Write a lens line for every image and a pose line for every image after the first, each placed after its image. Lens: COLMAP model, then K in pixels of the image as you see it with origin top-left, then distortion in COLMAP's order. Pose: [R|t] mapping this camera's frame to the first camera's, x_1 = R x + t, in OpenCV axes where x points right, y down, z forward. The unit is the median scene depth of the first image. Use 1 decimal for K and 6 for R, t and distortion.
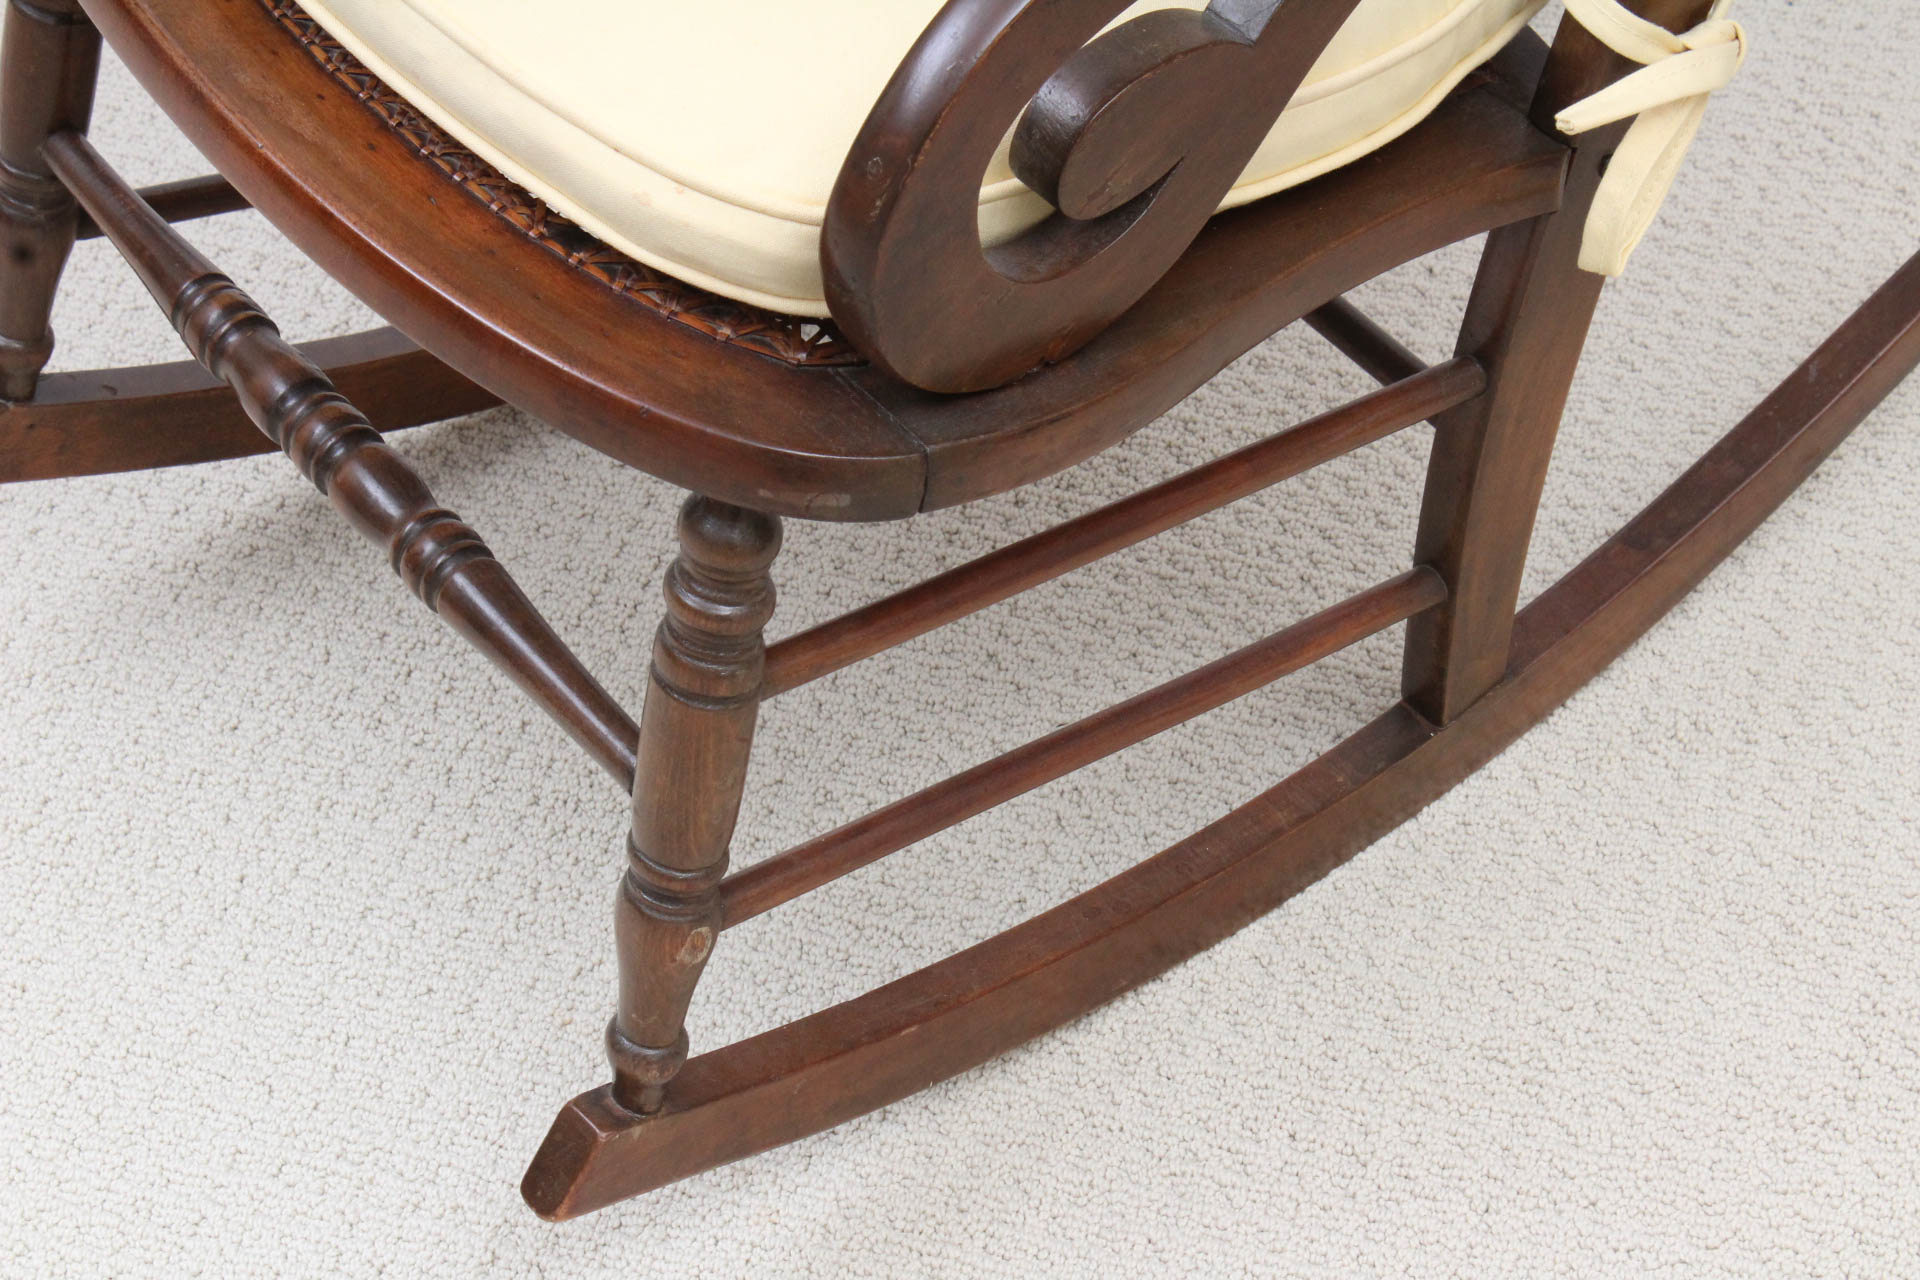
lens RADIAL K [[4733.0, 0, 960.0], [0, 4733.0, 640.0], [0, 0, 1]] dist [0.111707, 0.256381]
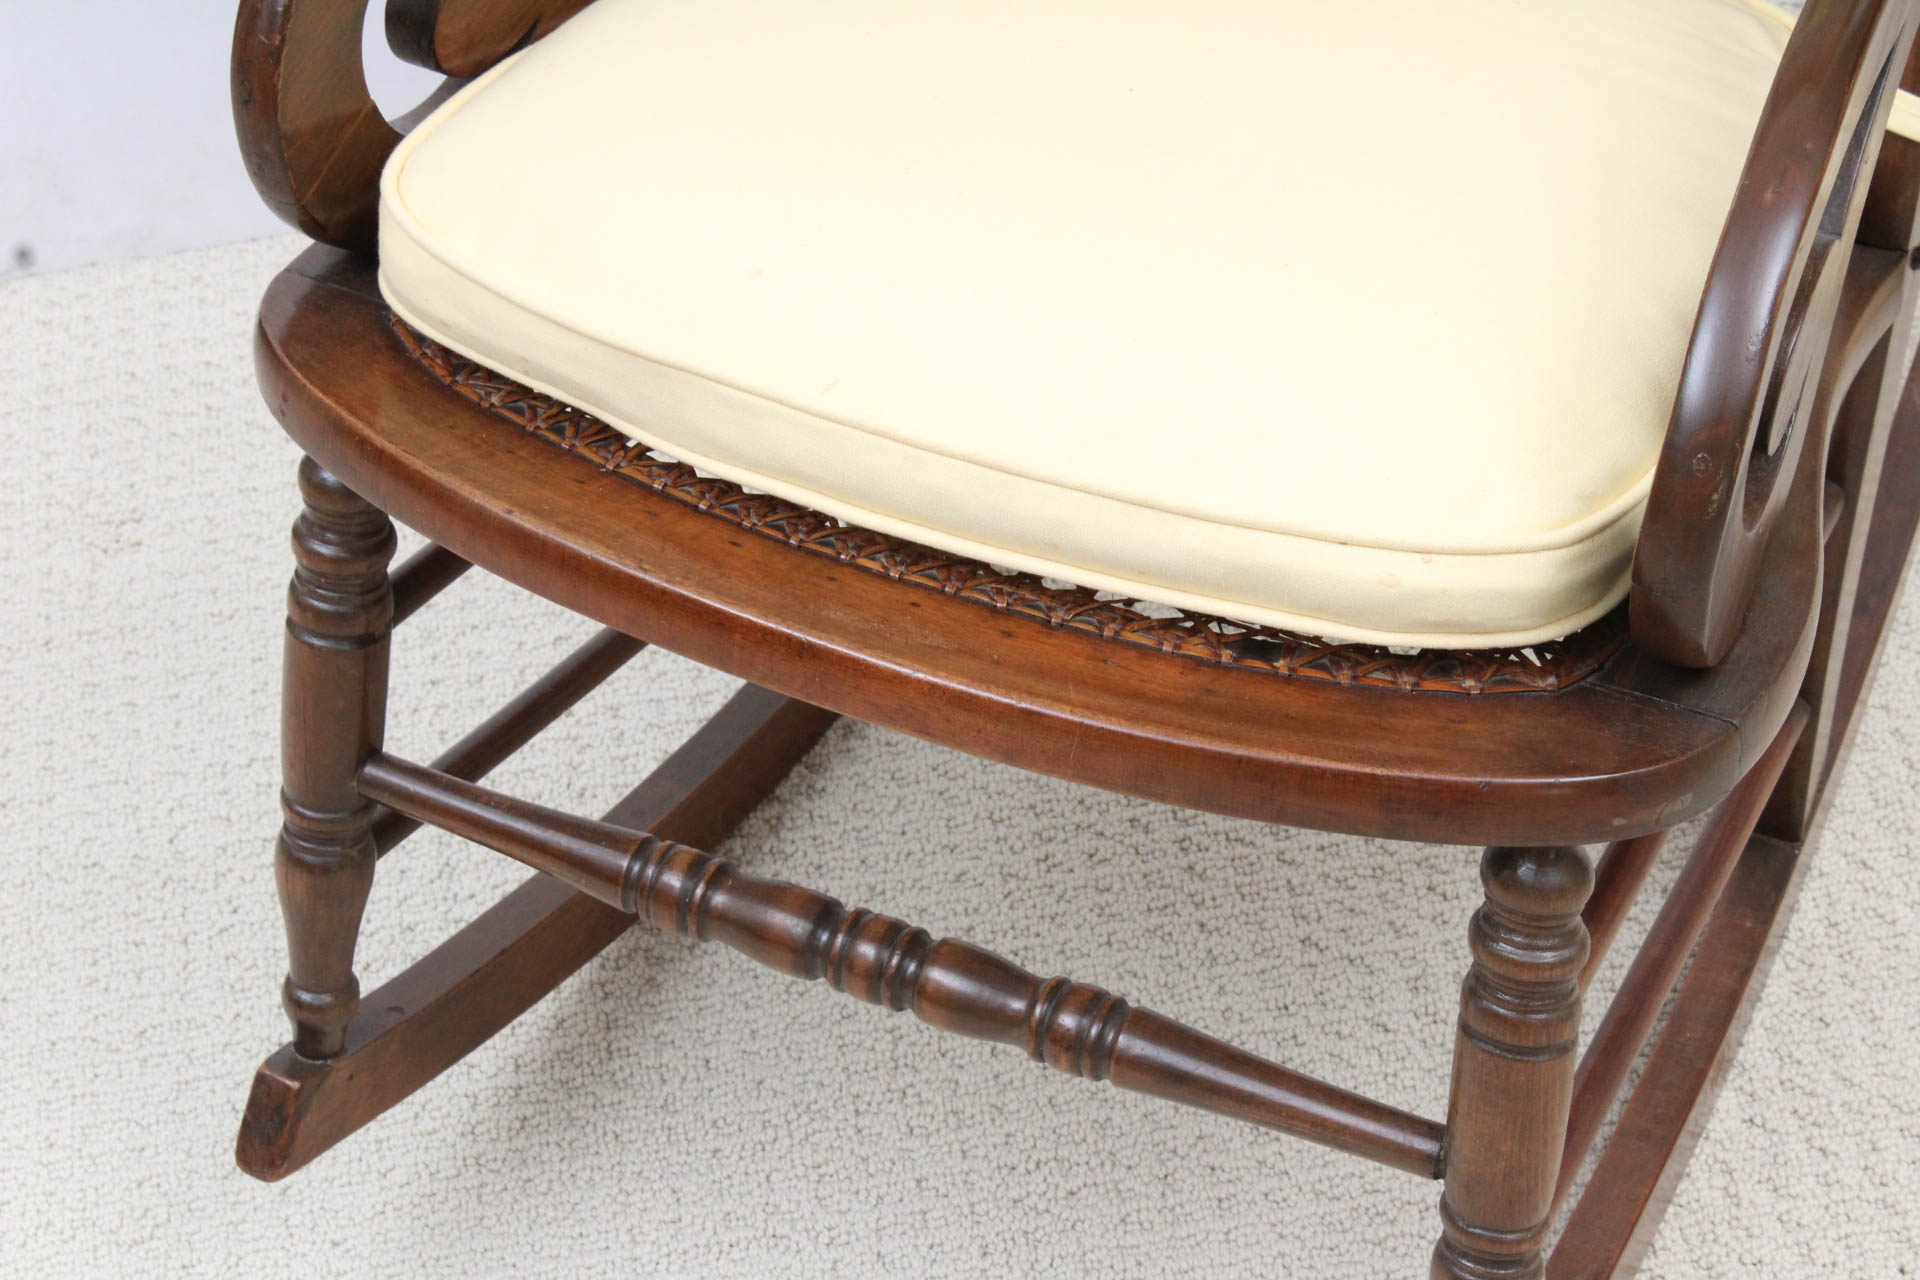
lens RADIAL K [[4718.8, 0, 960.0], [0, 4718.8, 640.0], [0, 0, 1]] dist [0.097030, 0.447438]
pose [[0.884948, -0.335191, 0.323288, -0.352835], [0.346084, 0.937869, 0.025050, -0.104549], [-0.311598, 0.089717, 0.945969, 0.090072]]
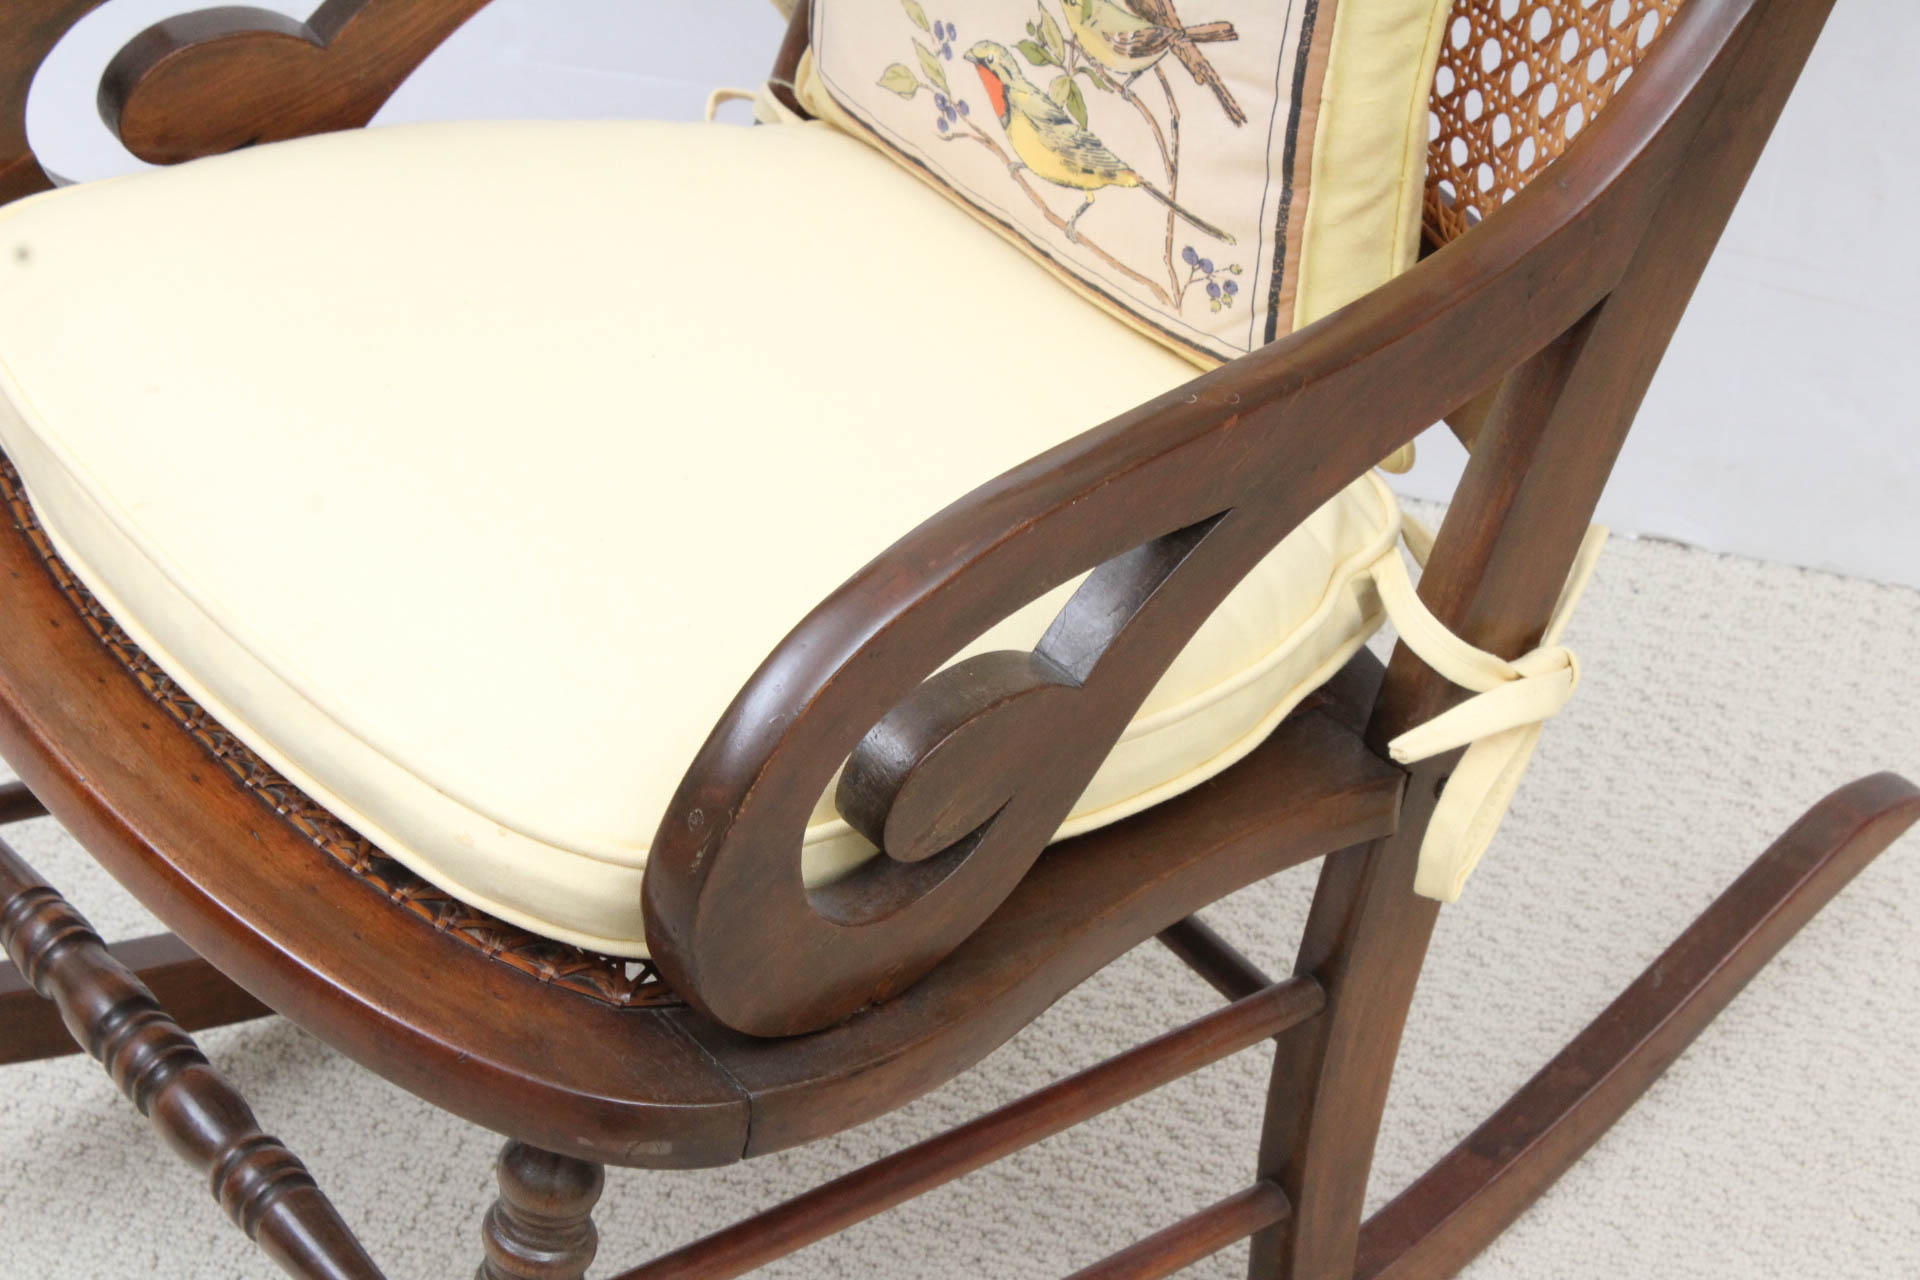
lens RADIAL K [[4718.8, 0, 960.0], [0, 4718.8, 640.0], [0, 0, 1]] dist [0.097030, 0.447438]
pose [[0.999779, 0.004172, 0.020591, 0.012239], [-0.002175, 0.995372, -0.096073, -0.030783], [-0.020897, 0.096007, 0.995161, 0.008551]]
